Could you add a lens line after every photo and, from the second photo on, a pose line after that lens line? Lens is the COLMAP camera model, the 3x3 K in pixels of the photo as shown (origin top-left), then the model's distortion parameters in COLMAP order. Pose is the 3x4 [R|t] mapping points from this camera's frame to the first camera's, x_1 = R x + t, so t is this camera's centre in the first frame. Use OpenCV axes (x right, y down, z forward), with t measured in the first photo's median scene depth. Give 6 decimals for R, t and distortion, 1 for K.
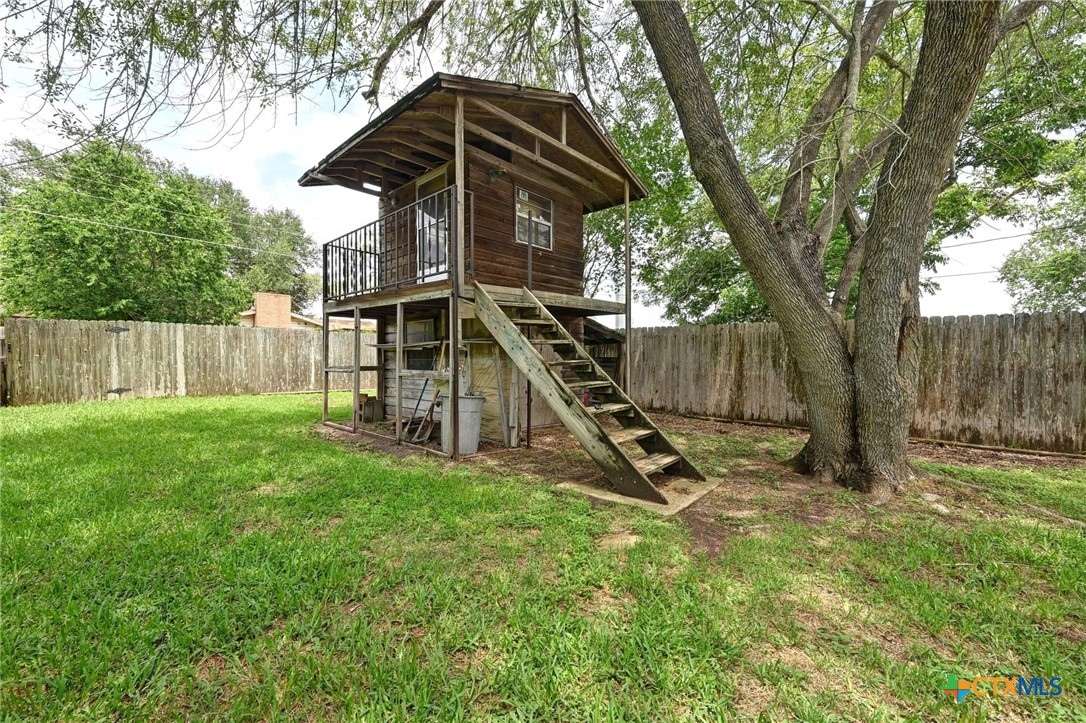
lens RADIAL K [[431.2, 0, 543.0], [0, 431.2, 361.5], [0, 0, 1]] dist [-0.000044, -0.000037]
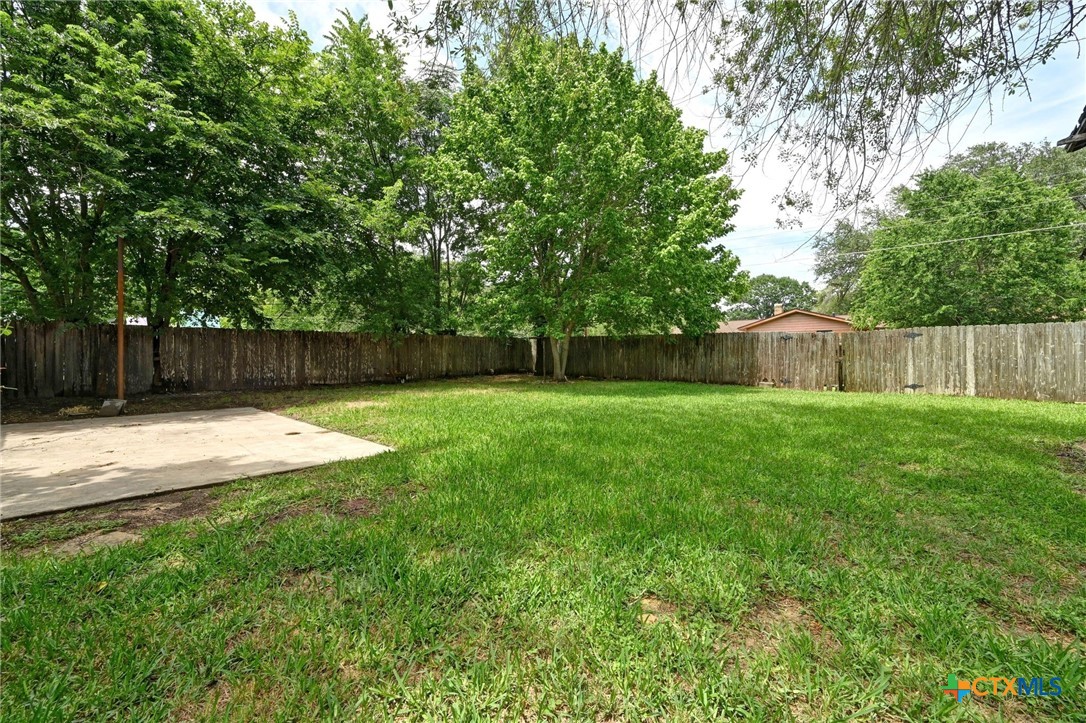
lens RADIAL K [[429.3, 0, 546.3], [0, 429.3, 362.8], [0, 0, 1]] dist [0.002670, 0.000166]
pose [[-0.021067, 0.008110, -0.999745, 0.248029], [-0.007232, 0.999940, 0.008264, 0.000114], [0.999752, 0.007404, -0.021007, 0.008008]]
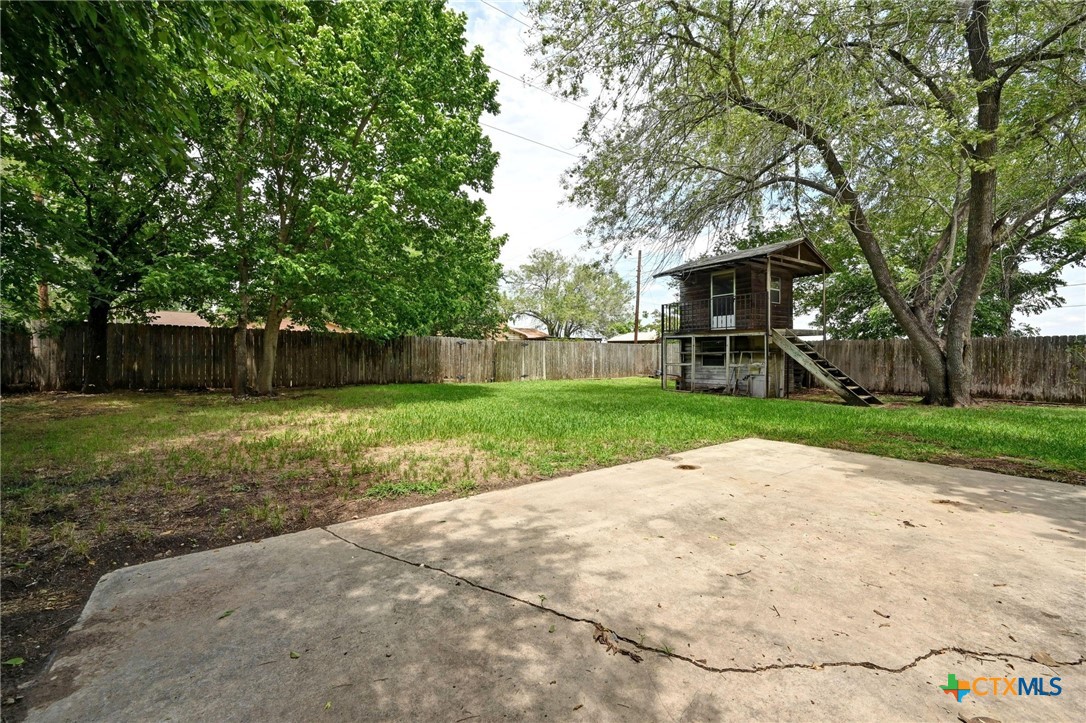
lens RADIAL K [[431.2, 0, 543.0], [0, 431.2, 361.5], [0, 0, 1]] dist [-0.000044, -0.000037]
pose [[0.975929, -0.002486, -0.218074, -0.515673], [0.002996, 0.999993, 0.002010, -0.001835], [0.218067, -0.002615, 0.975930, -0.971283]]
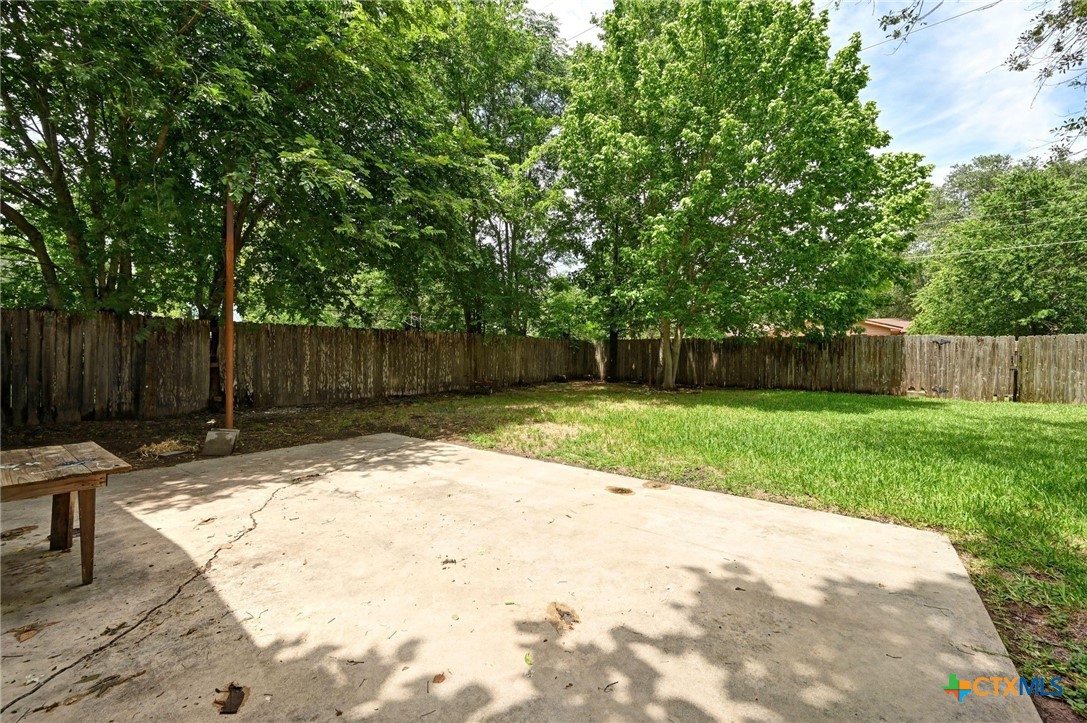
lens RADIAL K [[429.6, 0, 546.8], [0, 429.6, 362.8], [0, 0, 1]] dist [0.002670, 0.000166]
pose [[0.077357, 0.002598, -0.997000, -0.017051], [-0.009548, 0.999953, 0.001865, -0.006331], [0.996958, 0.009375, 0.077378, -0.535735]]
